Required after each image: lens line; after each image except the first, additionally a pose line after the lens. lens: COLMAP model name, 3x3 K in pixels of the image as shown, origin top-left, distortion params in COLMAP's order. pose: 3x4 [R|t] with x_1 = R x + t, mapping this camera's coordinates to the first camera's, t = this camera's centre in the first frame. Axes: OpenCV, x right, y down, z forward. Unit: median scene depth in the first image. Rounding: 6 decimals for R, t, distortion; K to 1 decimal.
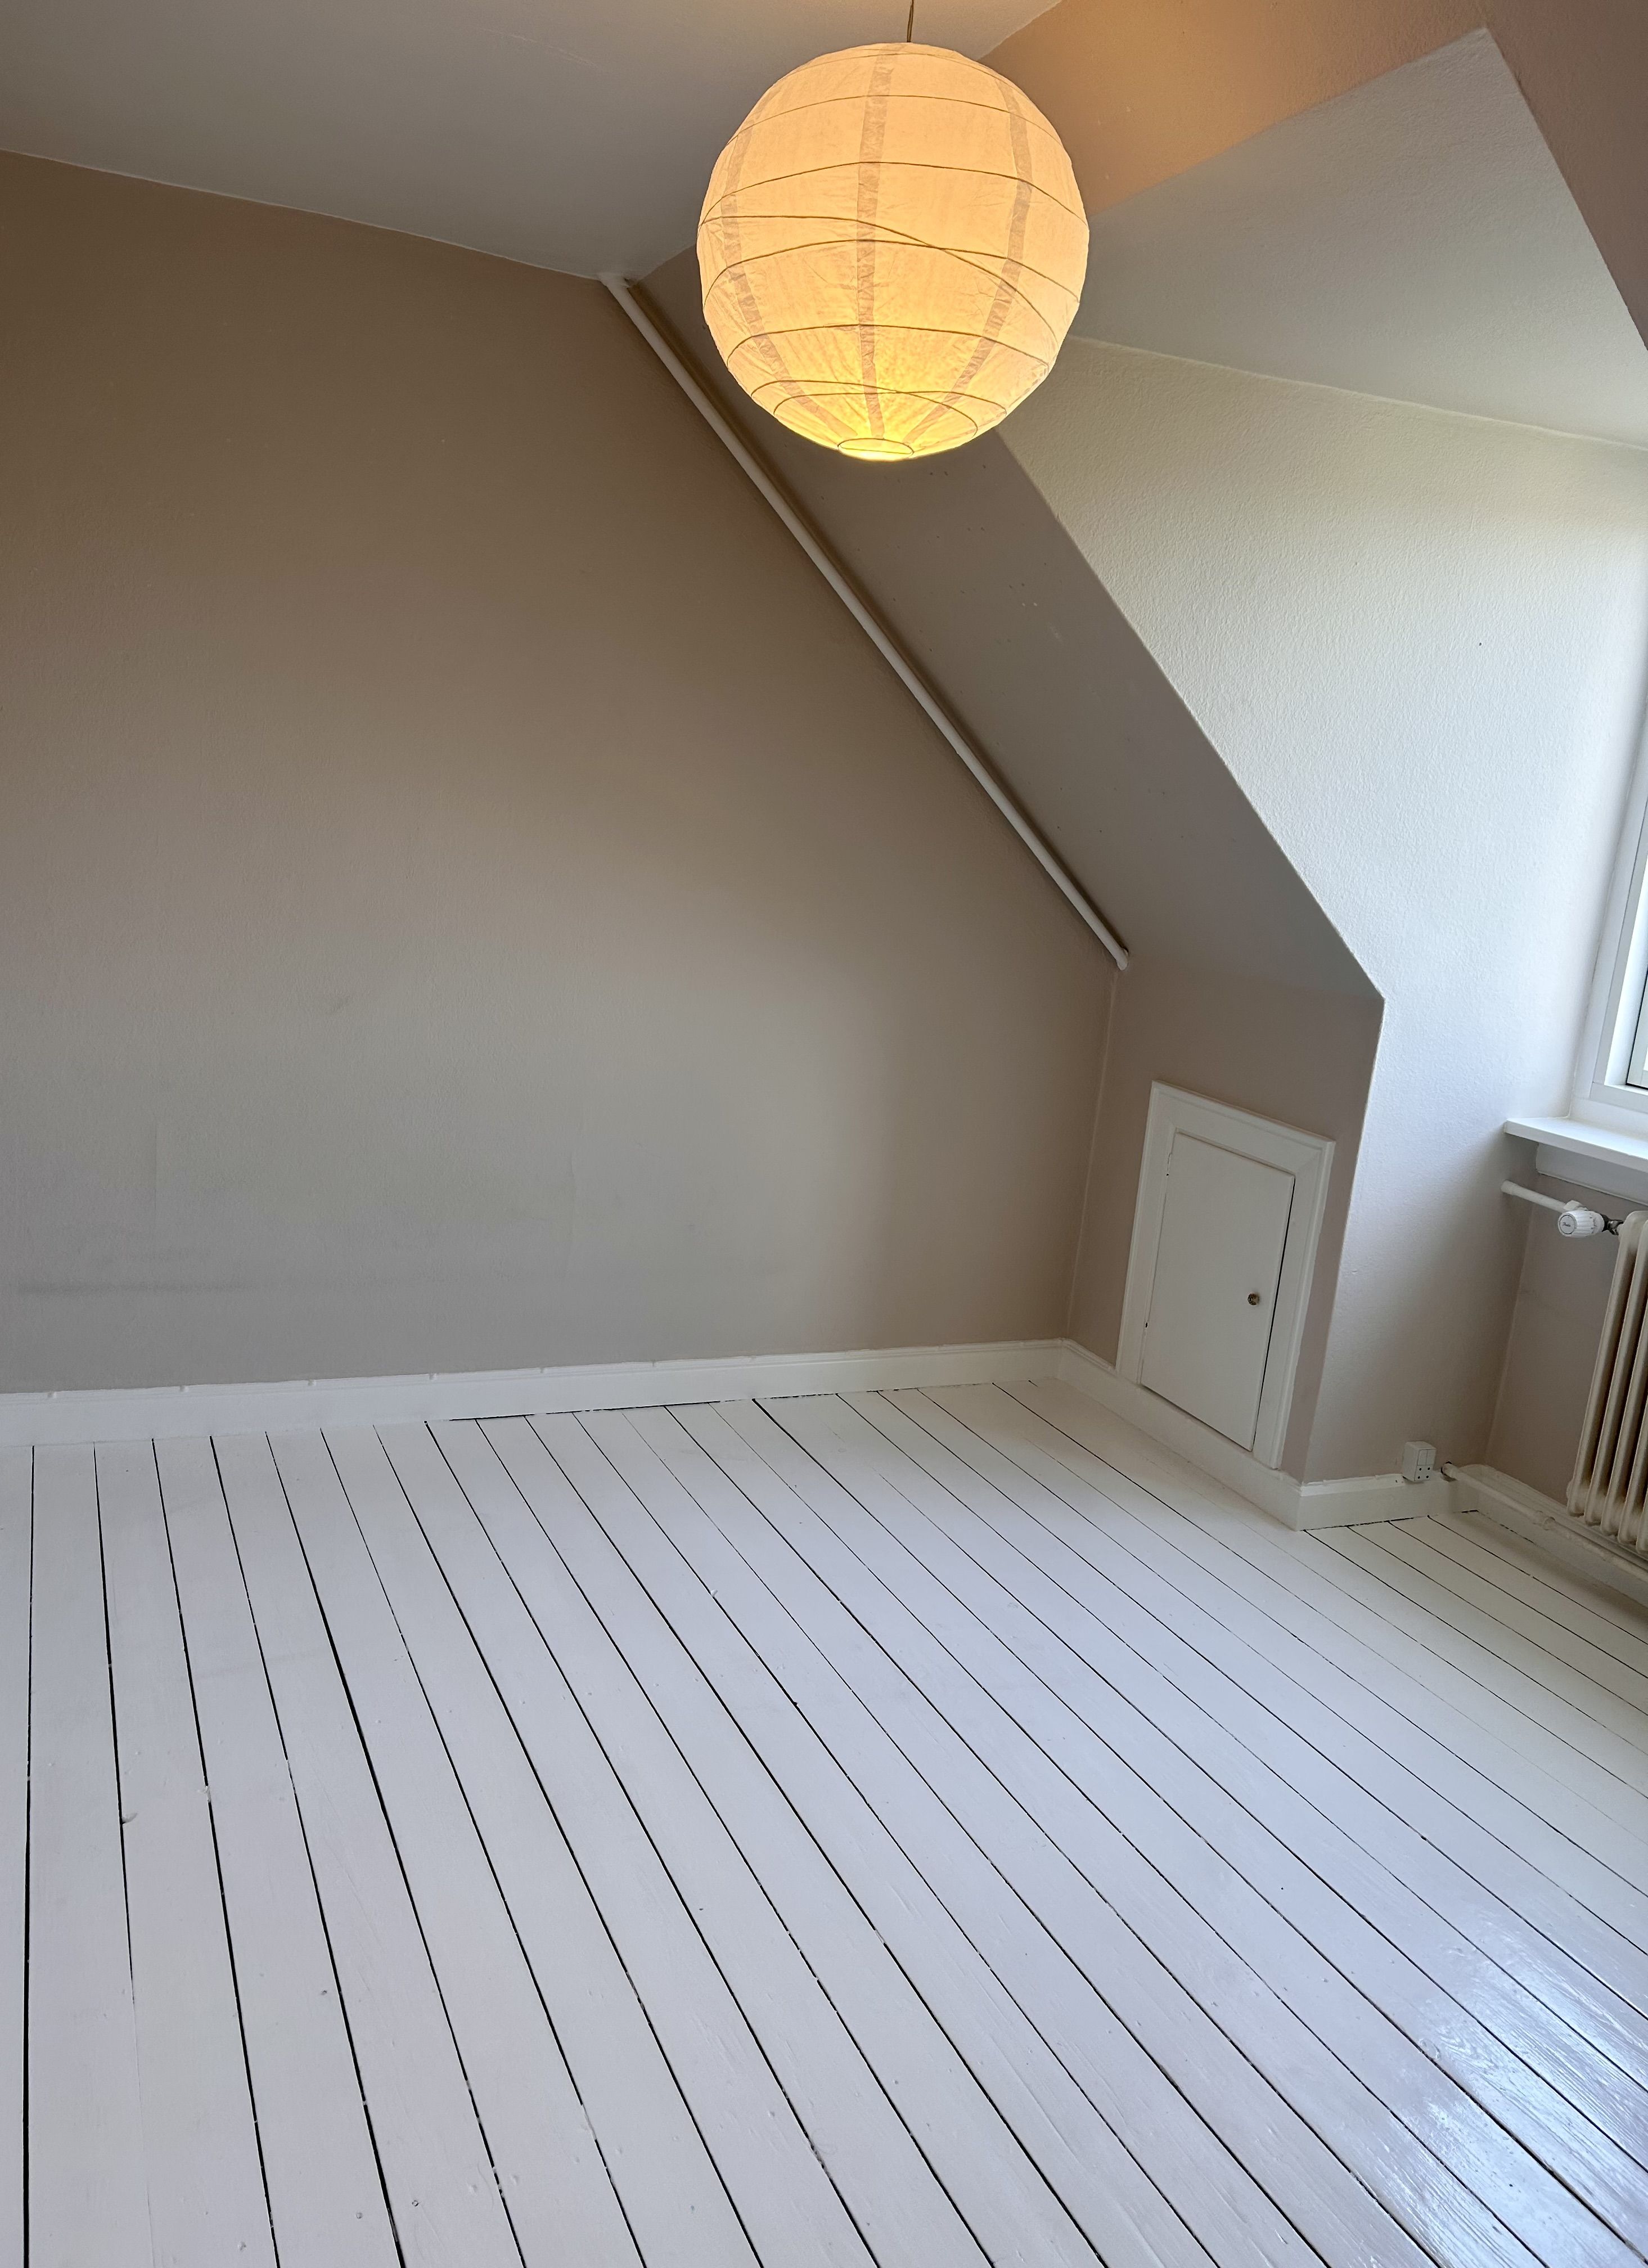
lens RADIAL K [[1750.7, 0, 824.0], [0, 1750.7, 1134.0], [0, 0, 1]] dist [0.056646, 0.002319]
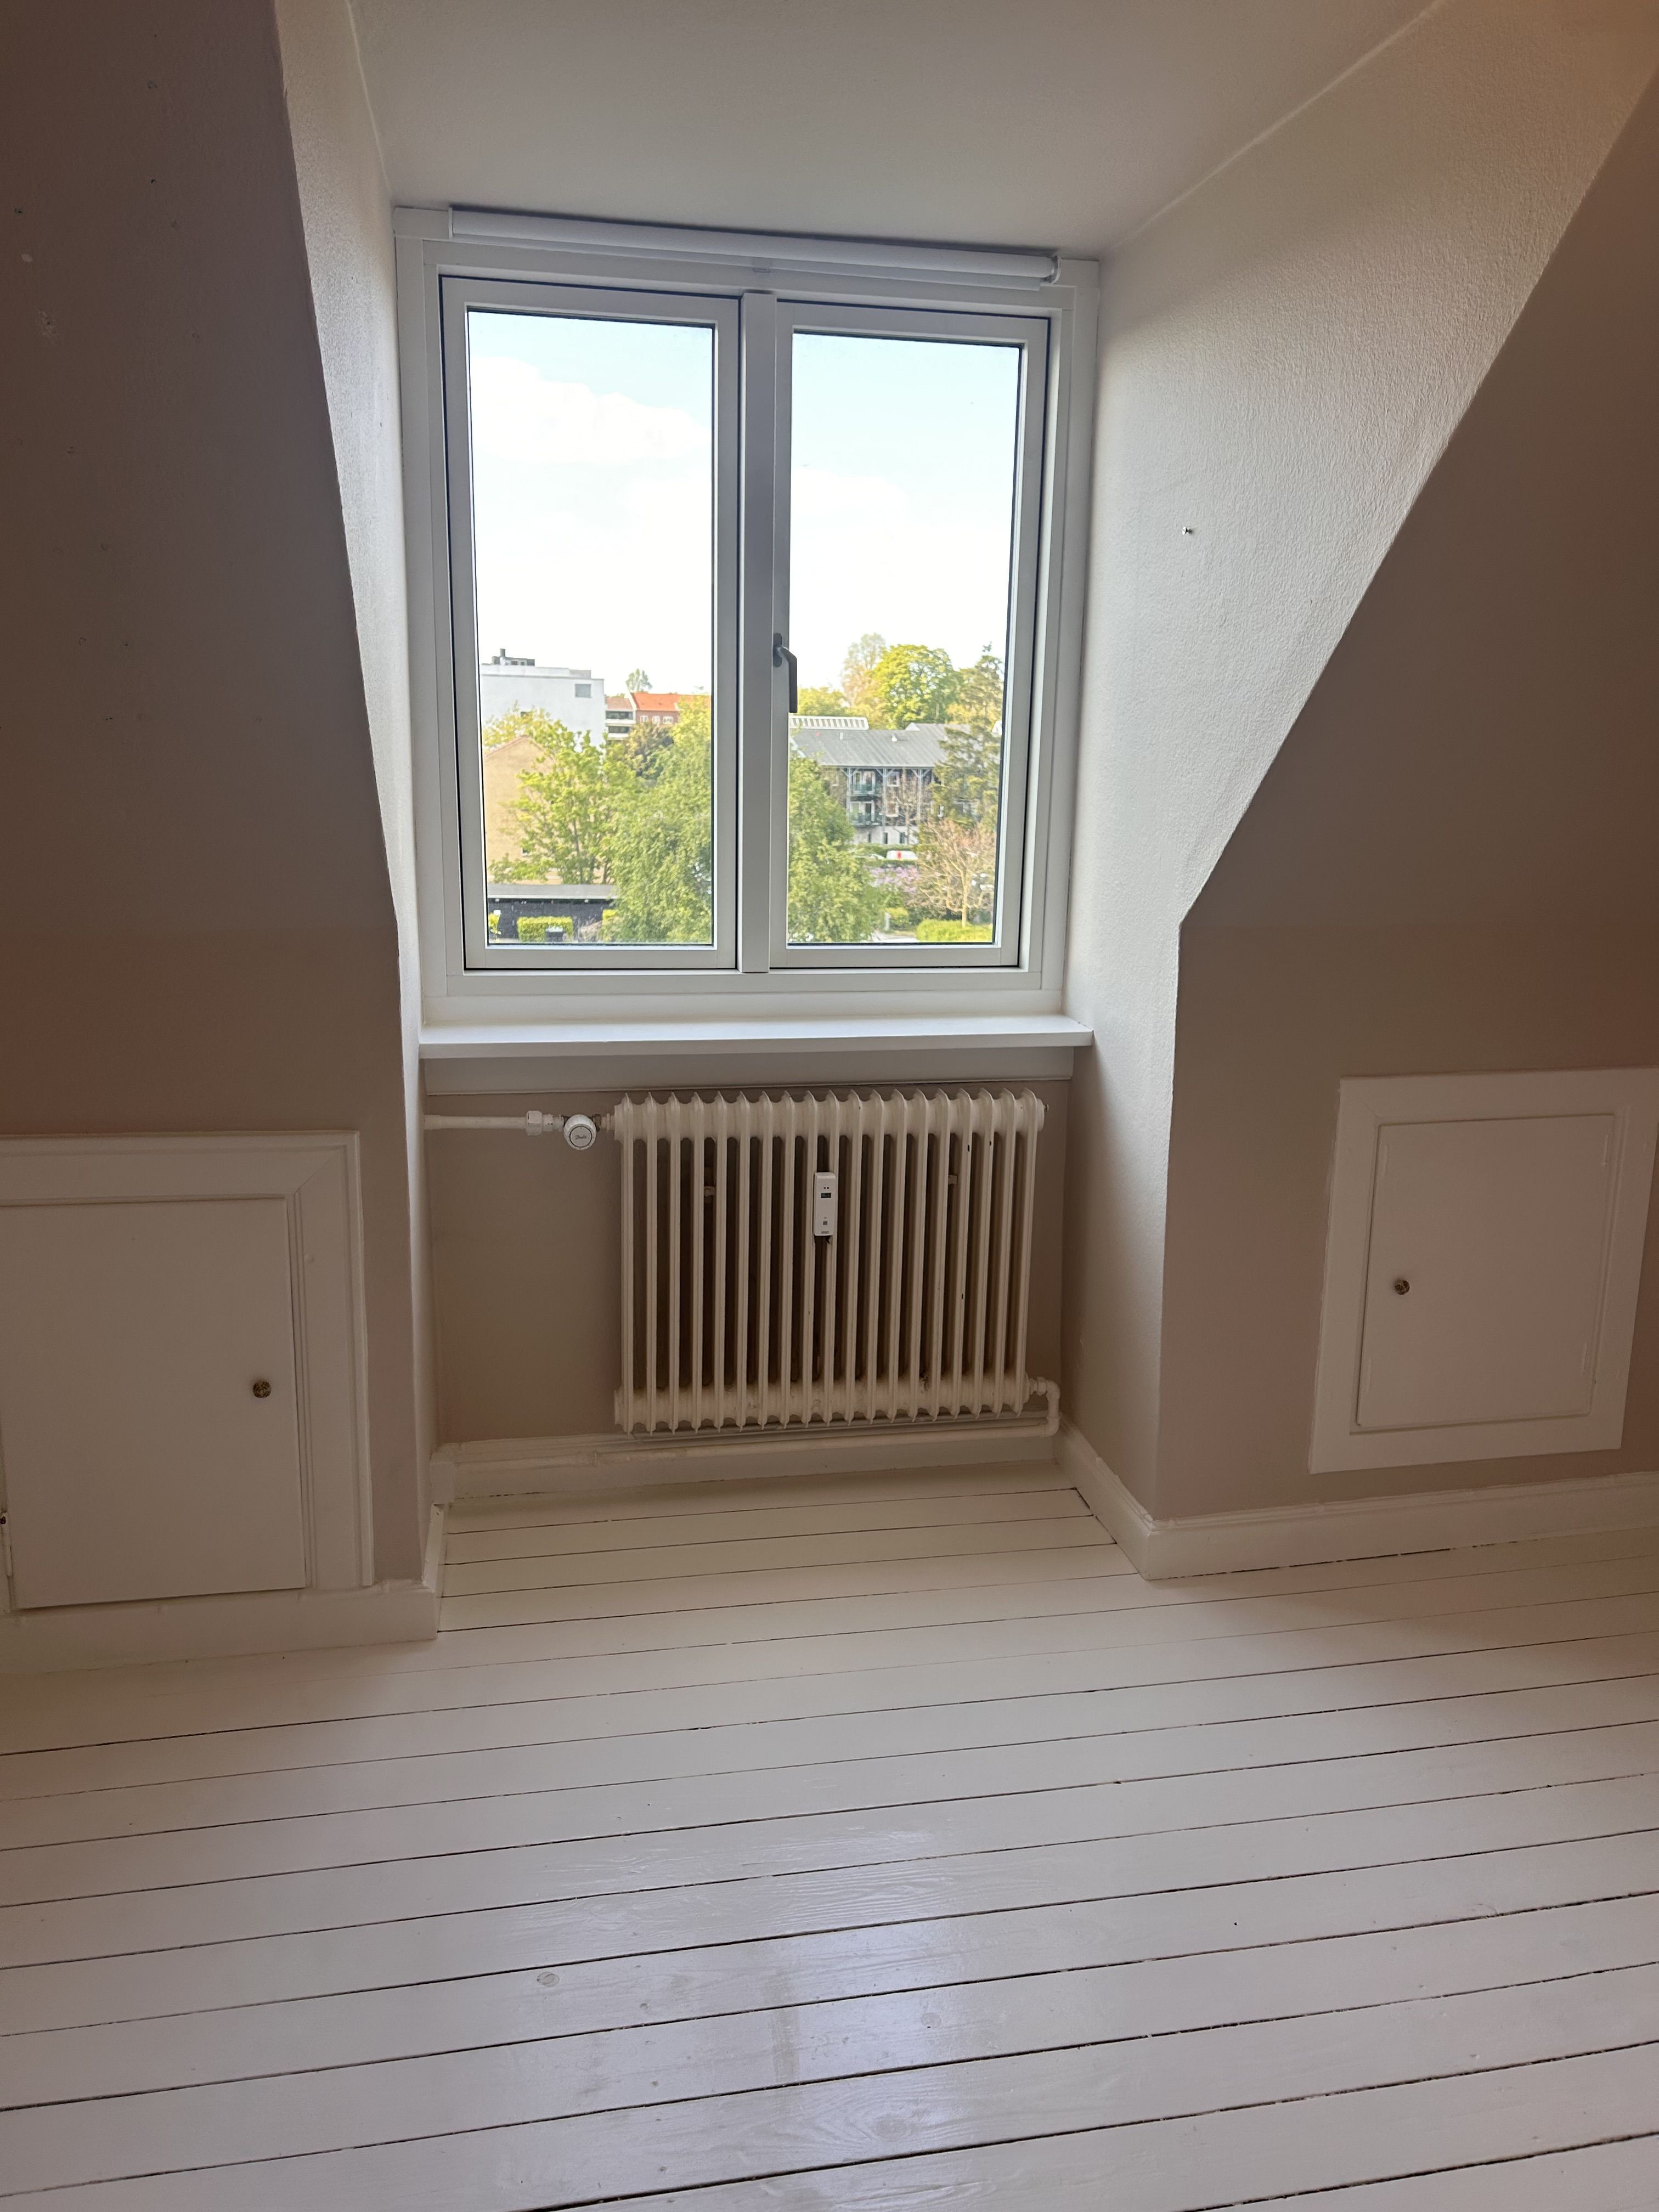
lens RADIAL K [[1707.3, 0, 832.3], [0, 1707.3, 1090.6], [0, 0, 1]] dist [0.065614, -0.073338]
pose [[0.203204, -0.287810, 0.935881, -0.663993], [0.189734, 0.949280, 0.250734, -0.310193], [-0.960577, 0.126618, 0.247505, 1.304431]]
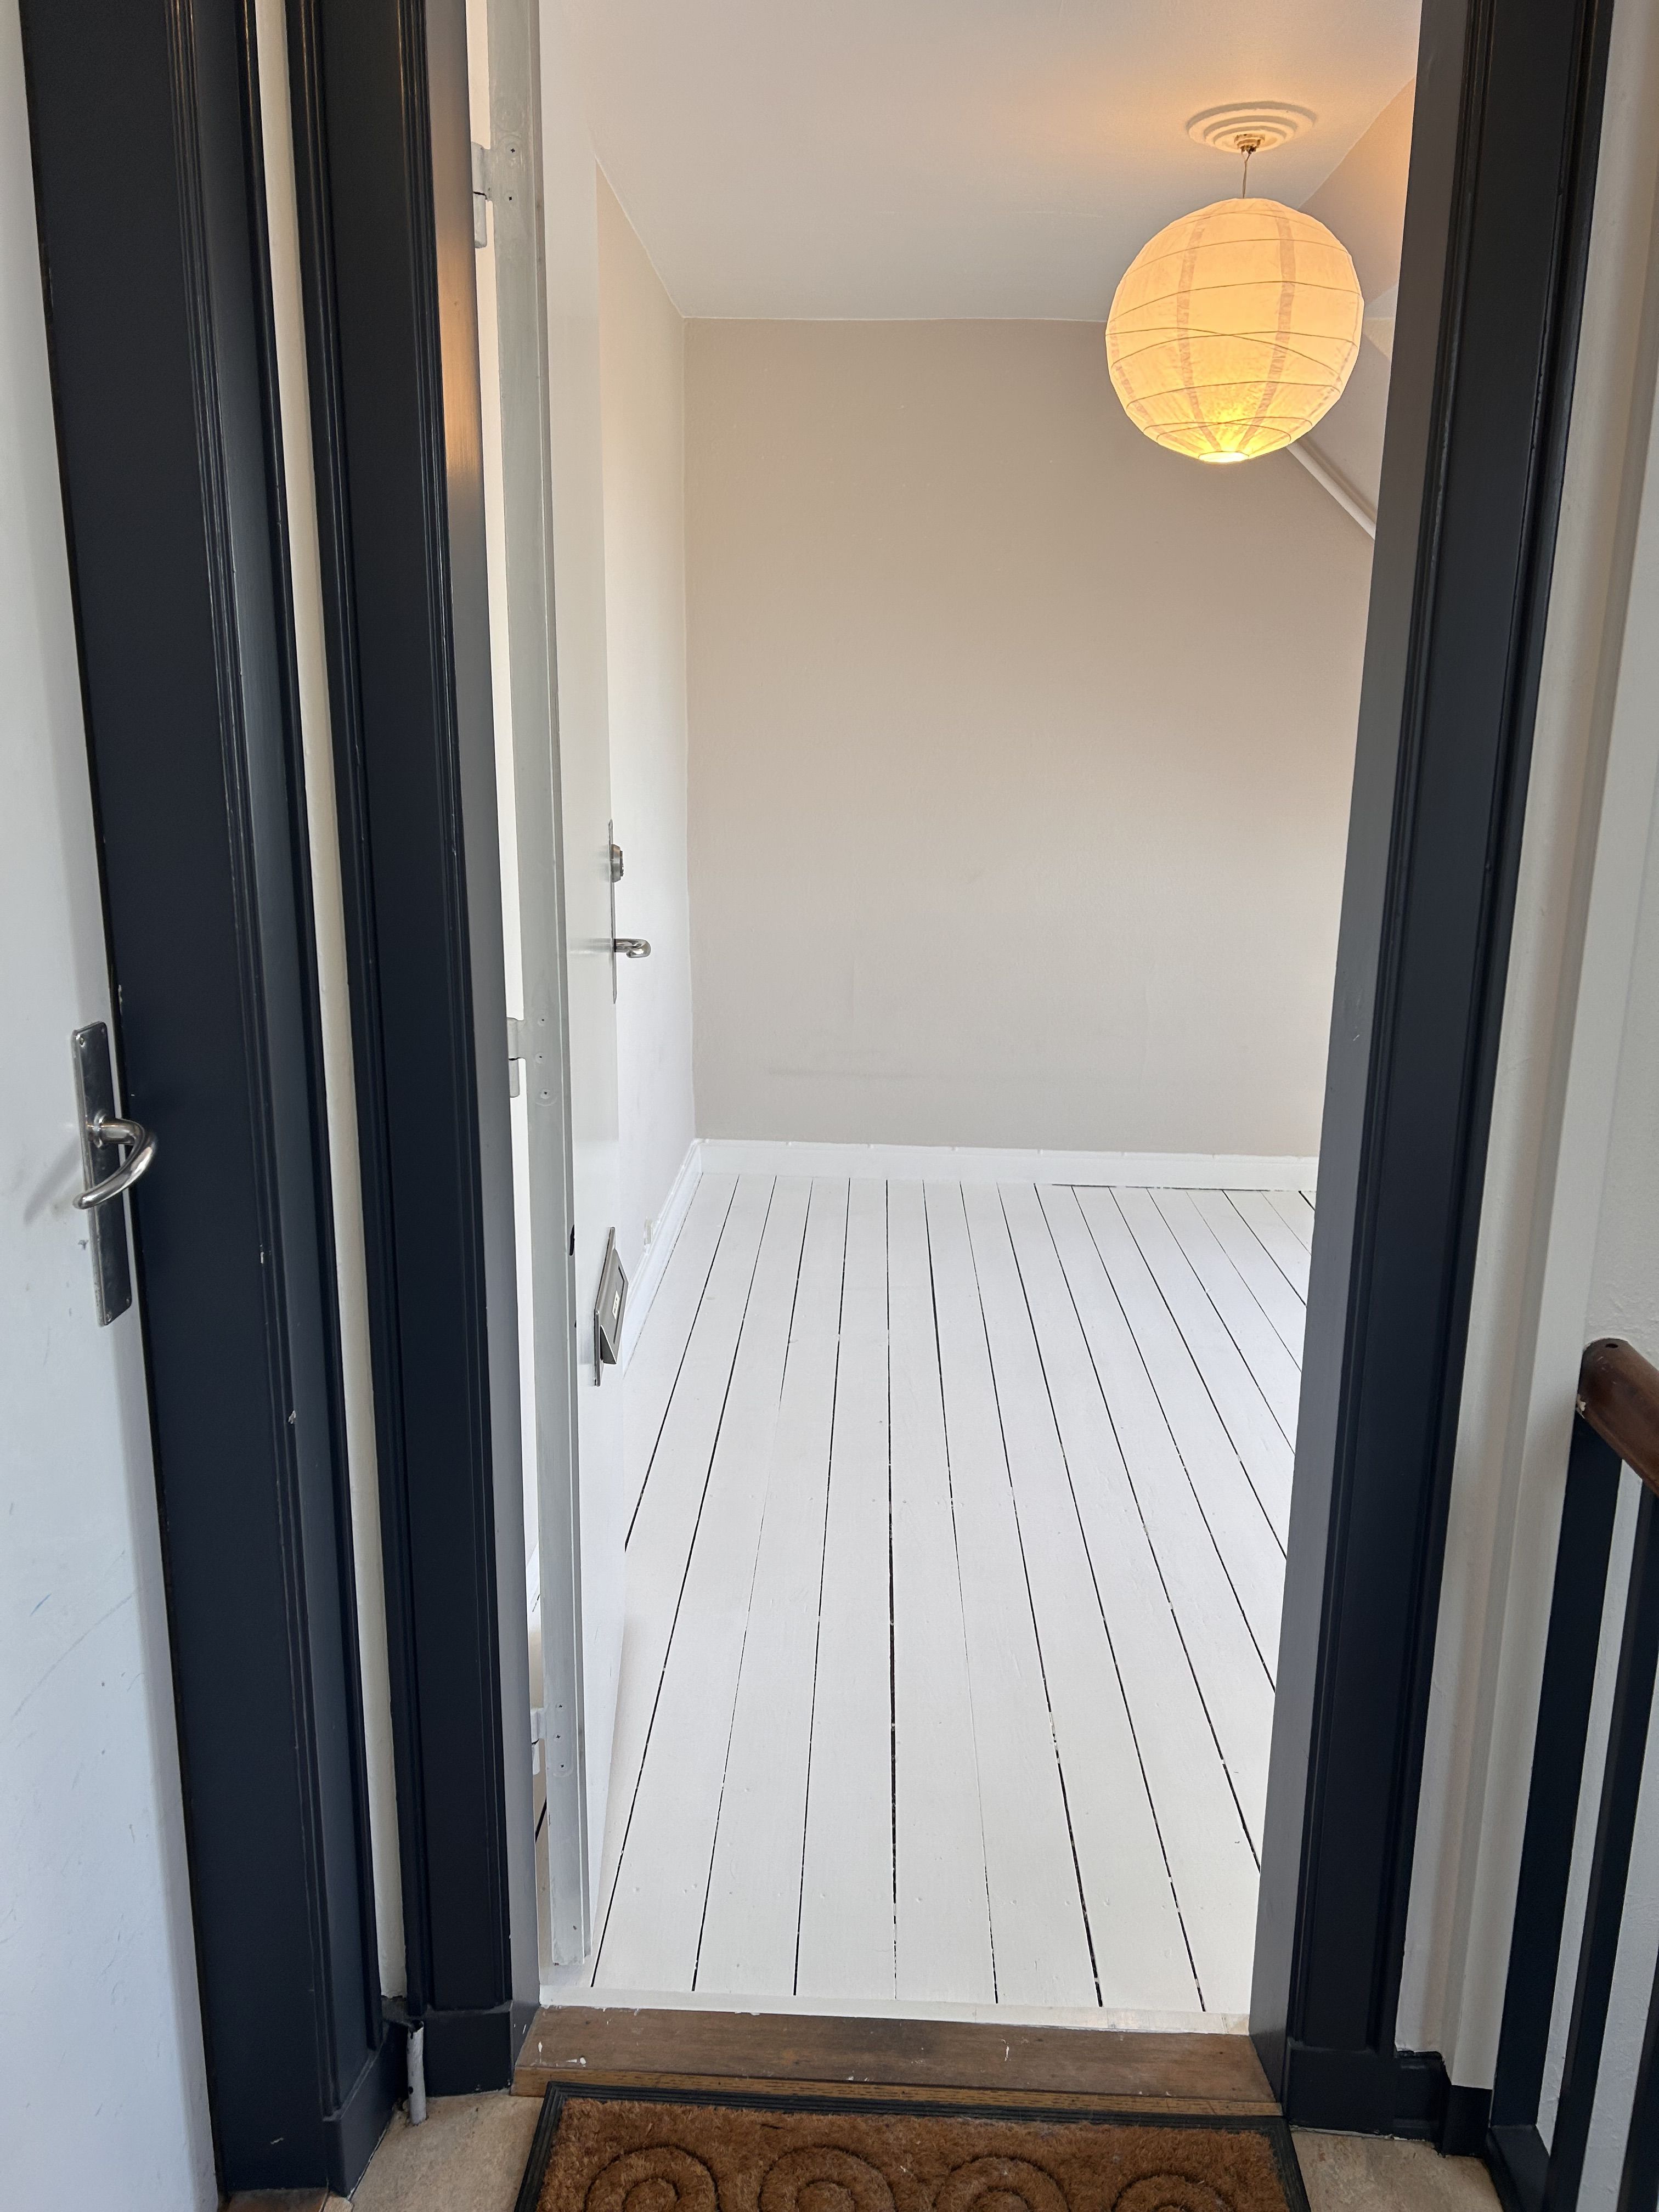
lens RADIAL K [[1687.0, 0, 829.5], [0, 1687.0, 1106.0], [0, 0, 1]] dist [0.060540, -0.001647]
pose [[0.904644, 0.025694, -0.425394, 0.383184], [-0.017602, 0.999582, 0.022943, 0.156444], [0.425805, -0.013267, 0.904718, -0.522330]]
